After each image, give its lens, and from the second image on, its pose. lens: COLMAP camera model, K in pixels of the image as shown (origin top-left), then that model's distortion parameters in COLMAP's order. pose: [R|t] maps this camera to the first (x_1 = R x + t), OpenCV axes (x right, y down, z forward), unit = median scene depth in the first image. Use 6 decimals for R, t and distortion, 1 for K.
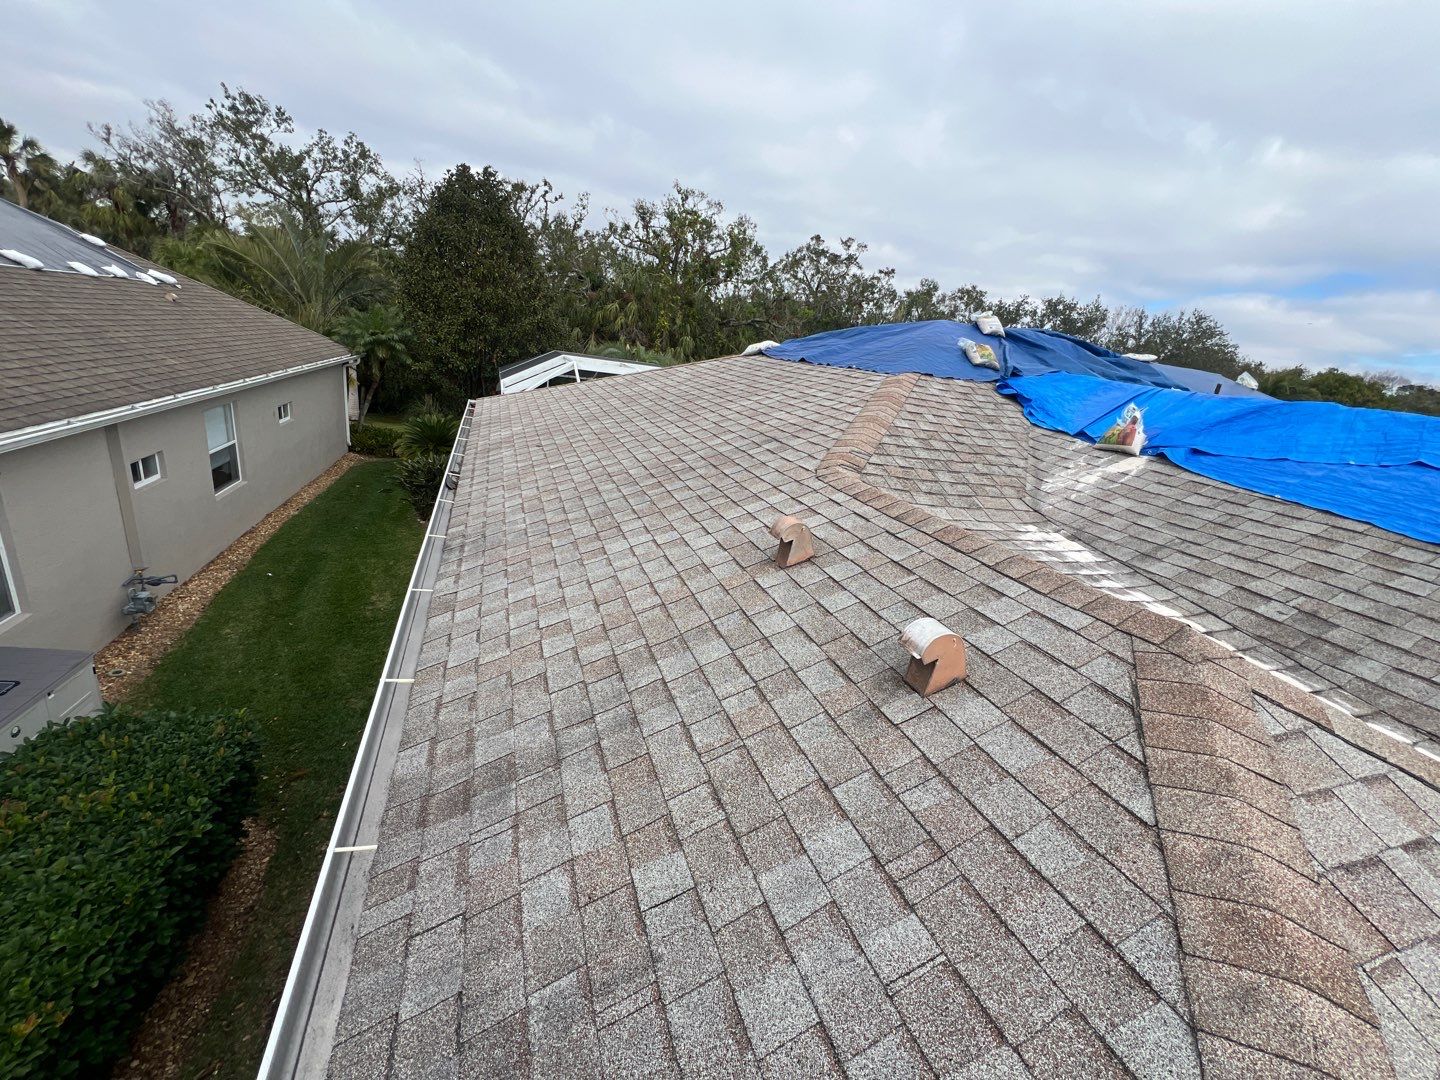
lens RADIAL K [[574.3, 0, 708.5], [0, 574.3, 538.4], [0, 0, 1]] dist [-0.002335, 0.000268]
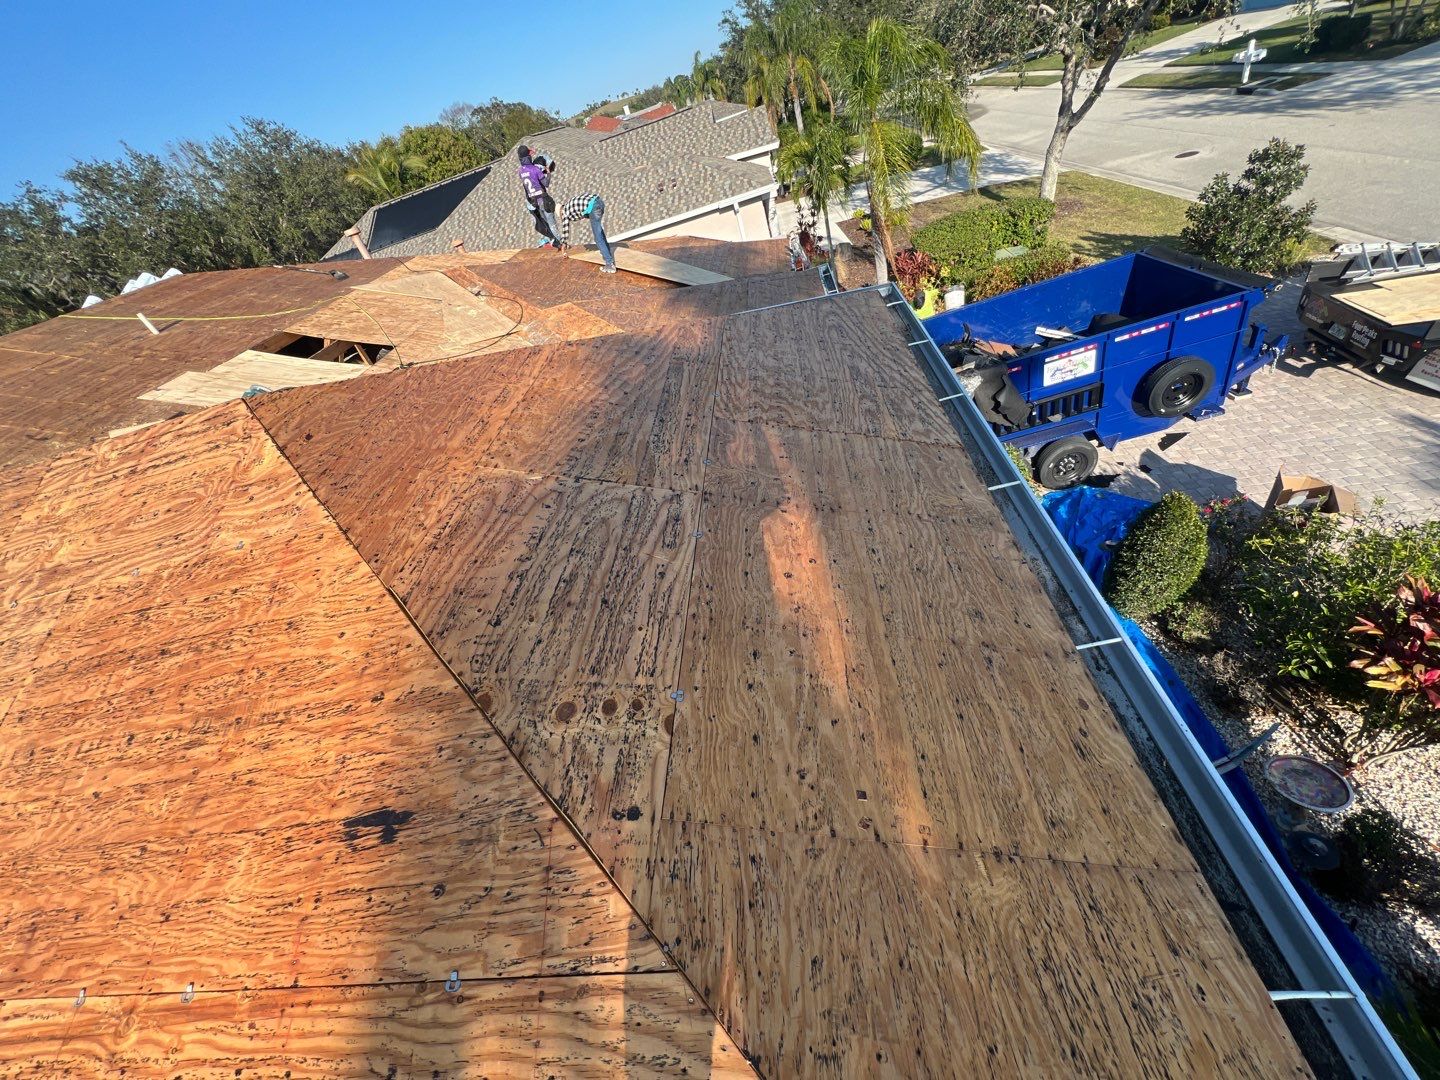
lens RADIAL K [[577.9, 0, 724.6], [0, 577.9, 538.9], [0, 0, 1]] dist [0.000539, -0.000288]
pose [[0.330941, -0.755997, 0.564754, 0.173038], [0.591974, 0.632392, 0.499647, -0.004736], [-0.734877, 0.168966, 0.656815, 0.005299]]
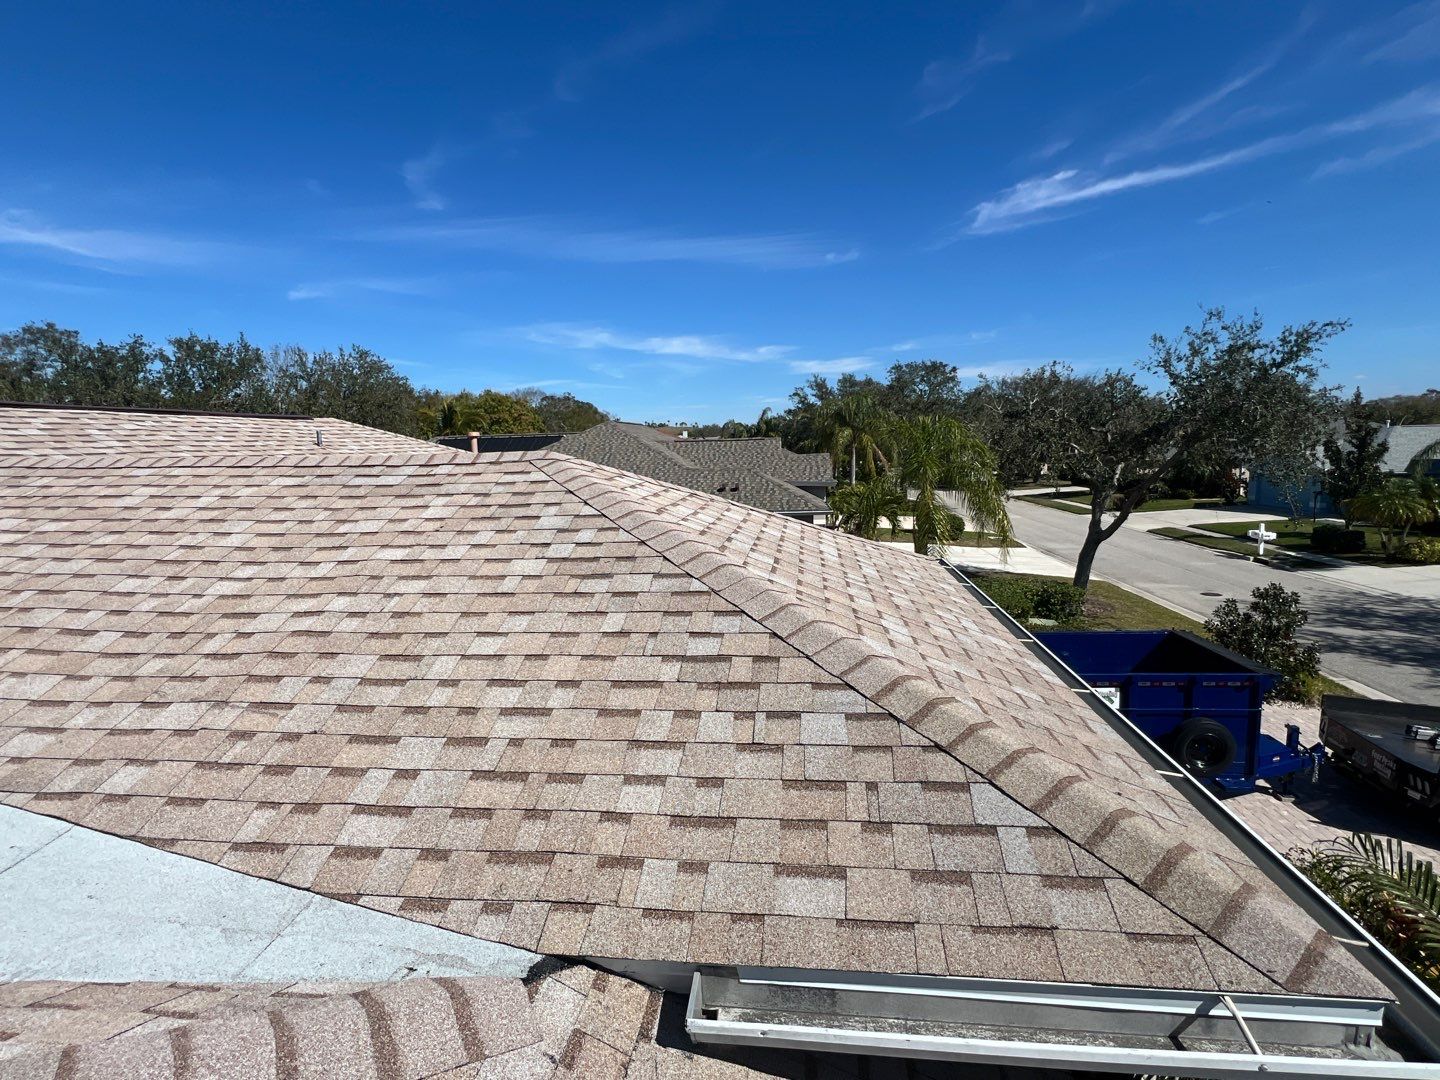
lens RADIAL K [[708.3, 0, 724.1], [0, 708.3, 538.0], [0, 0, 1]] dist [-0.001227, 0.000199]
pose [[0.447748, -0.269547, 0.852564, 0.071375], [0.367199, 0.924801, 0.099540, 0.000197], [-0.815283, 0.268492, 0.513055, -0.002780]]
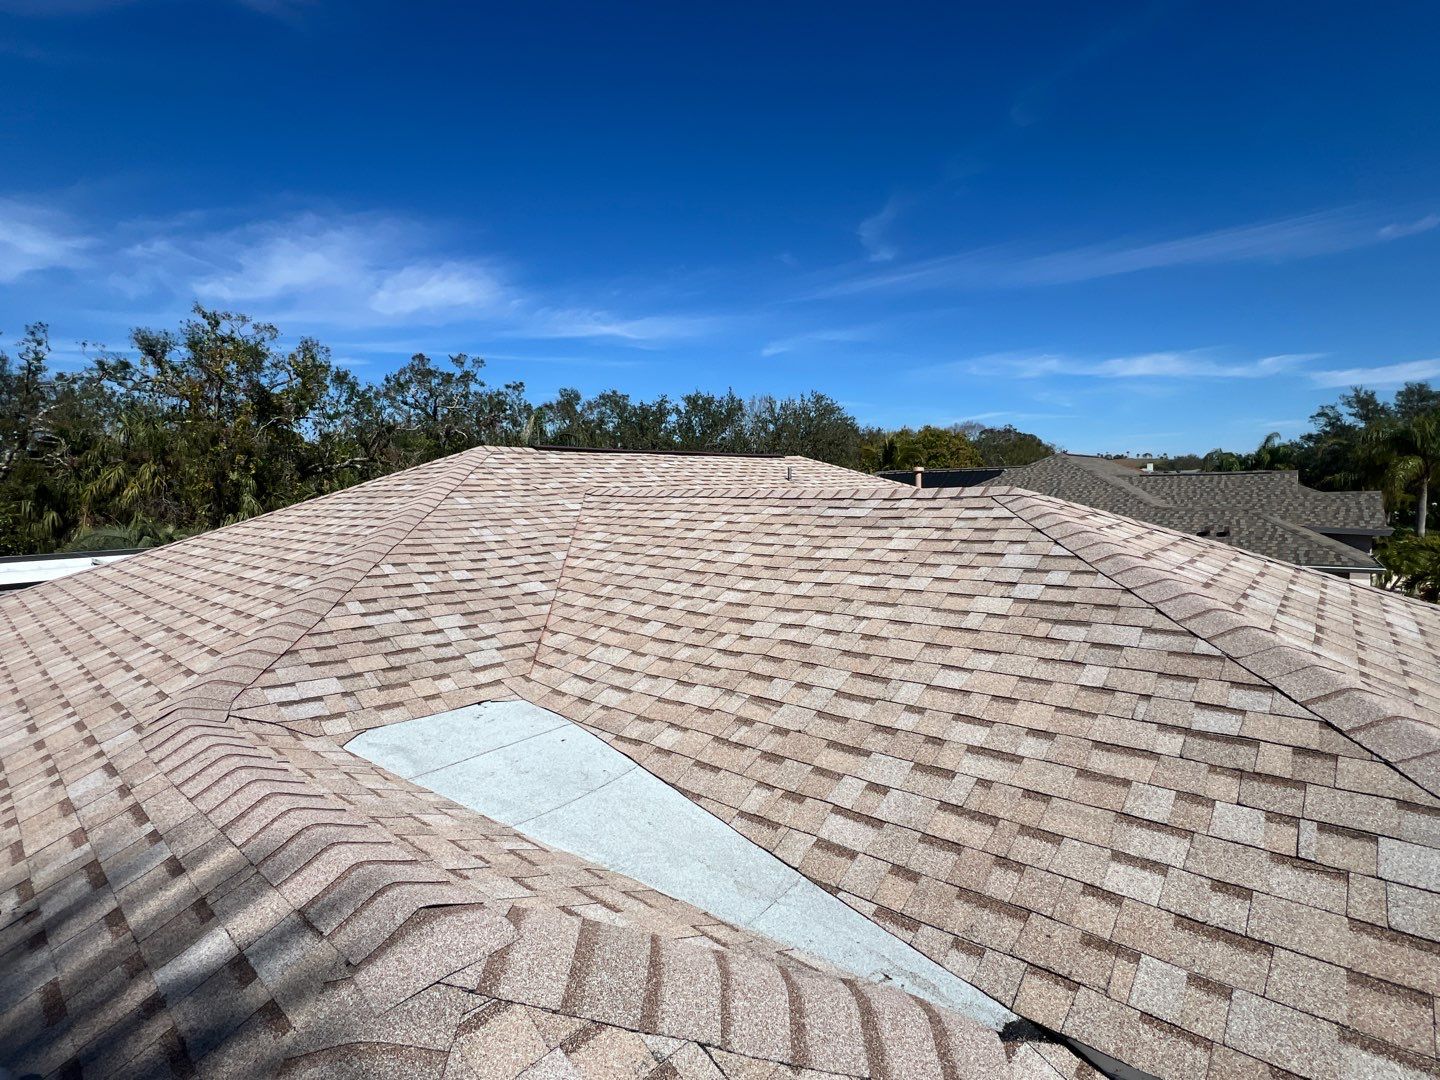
lens RADIAL K [[707.8, 0, 713.2], [0, 707.8, 535.5], [0, 0, 1]] dist [-0.003413, 0.000974]
pose [[0.868936, -0.192171, 0.456092, 0.064909], [0.288659, 0.945349, -0.151631, -0.002401], [-0.402027, 0.263412, 0.876920, 0.000443]]
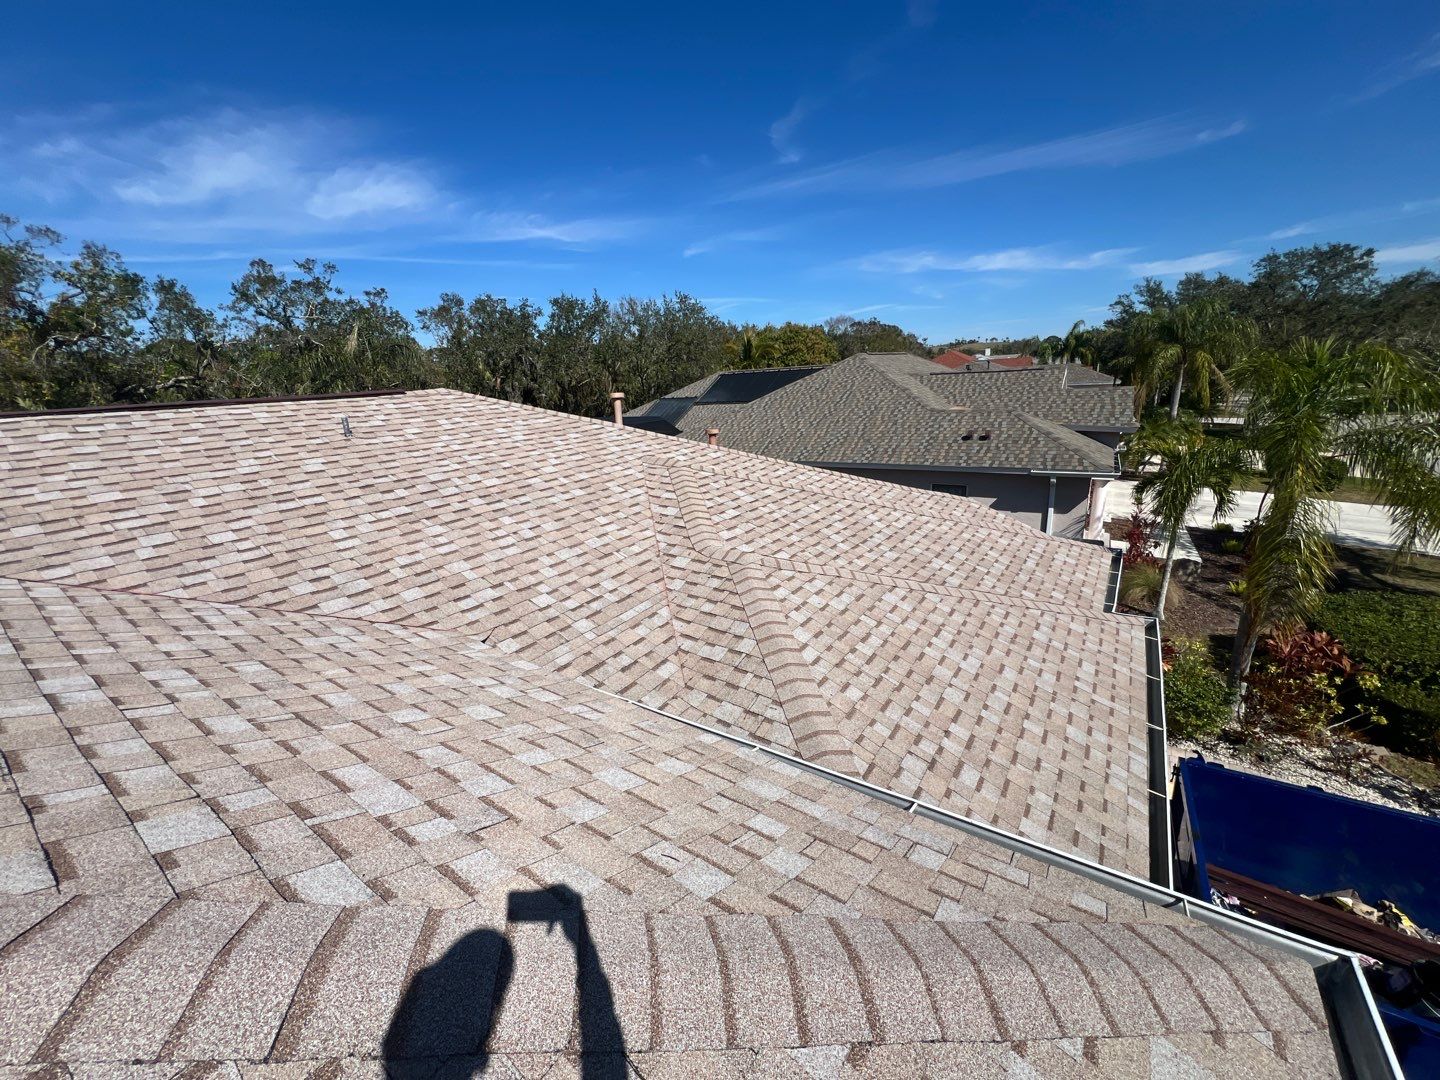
lens RADIAL K [[569.9, 0, 724.9], [0, 569.9, 546.6], [0, 0, 1]] dist [-0.002257, 0.000572]
pose [[0.799468, -0.345475, 0.491425, 0.295405], [0.345527, 0.933663, 0.094256, -0.006214], [-0.491389, 0.094446, 0.865804, 0.053378]]
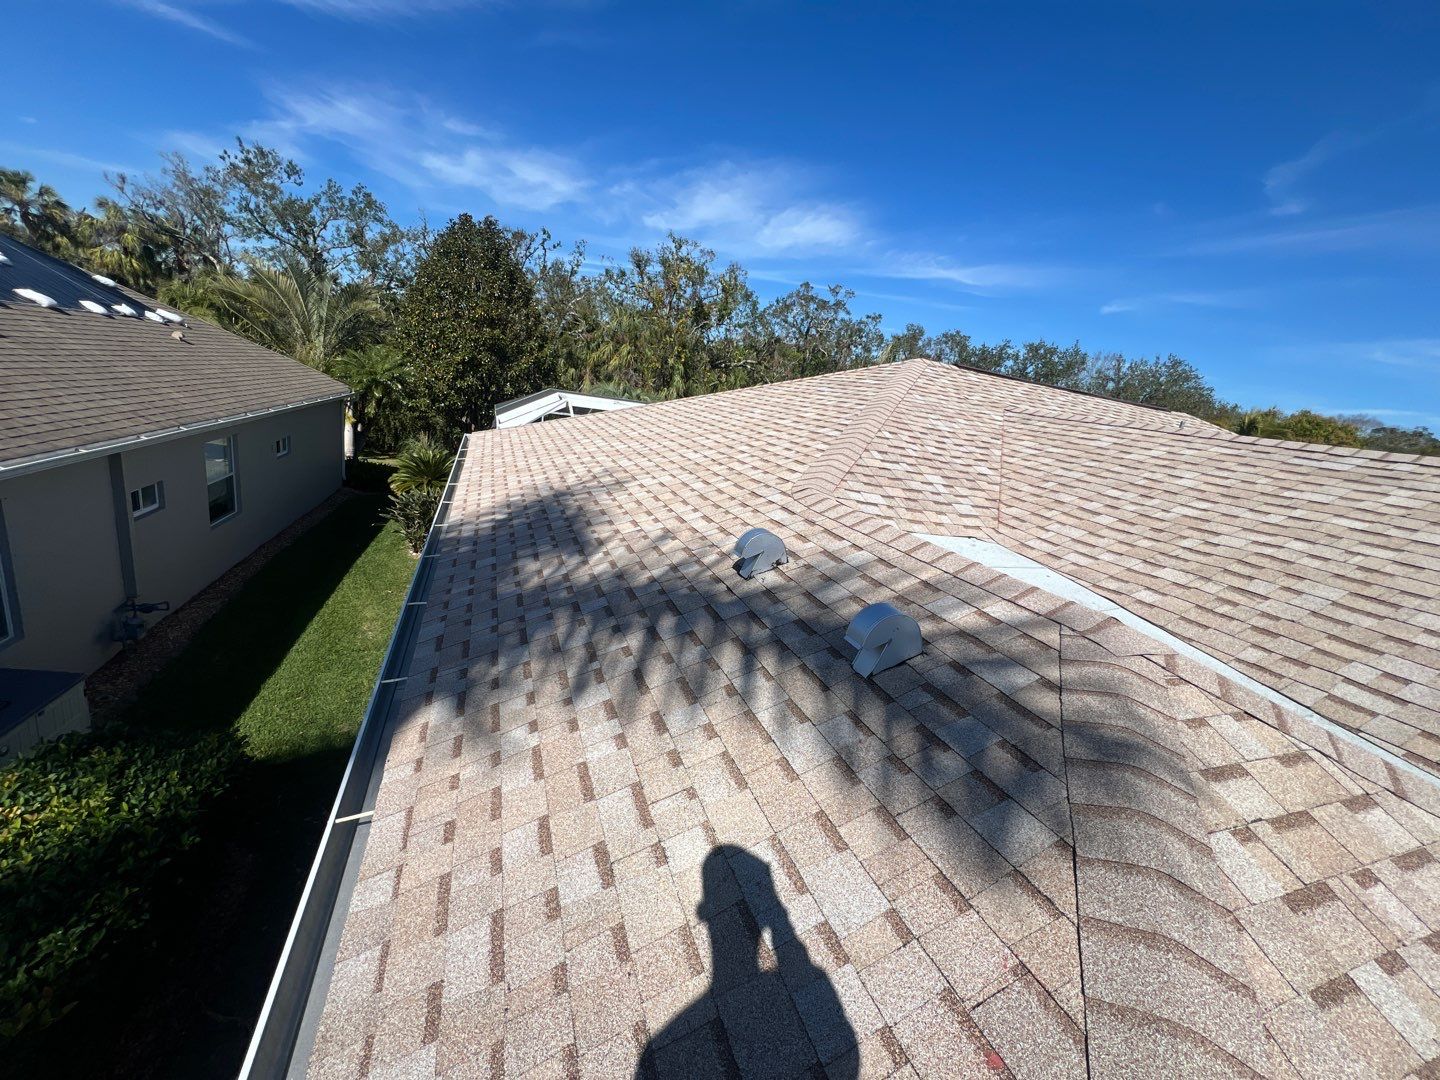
lens RADIAL K [[577.0, 0, 709.4], [0, 577.0, 538.1], [0, 0, 1]] dist [-0.002206, 0.000084]
pose [[0.999920, 0.001768, 0.012550, 0.003277], [-0.000912, 0.997694, -0.067866, 0.006204], [-0.012641, 0.067849, 0.997615, -0.010001]]
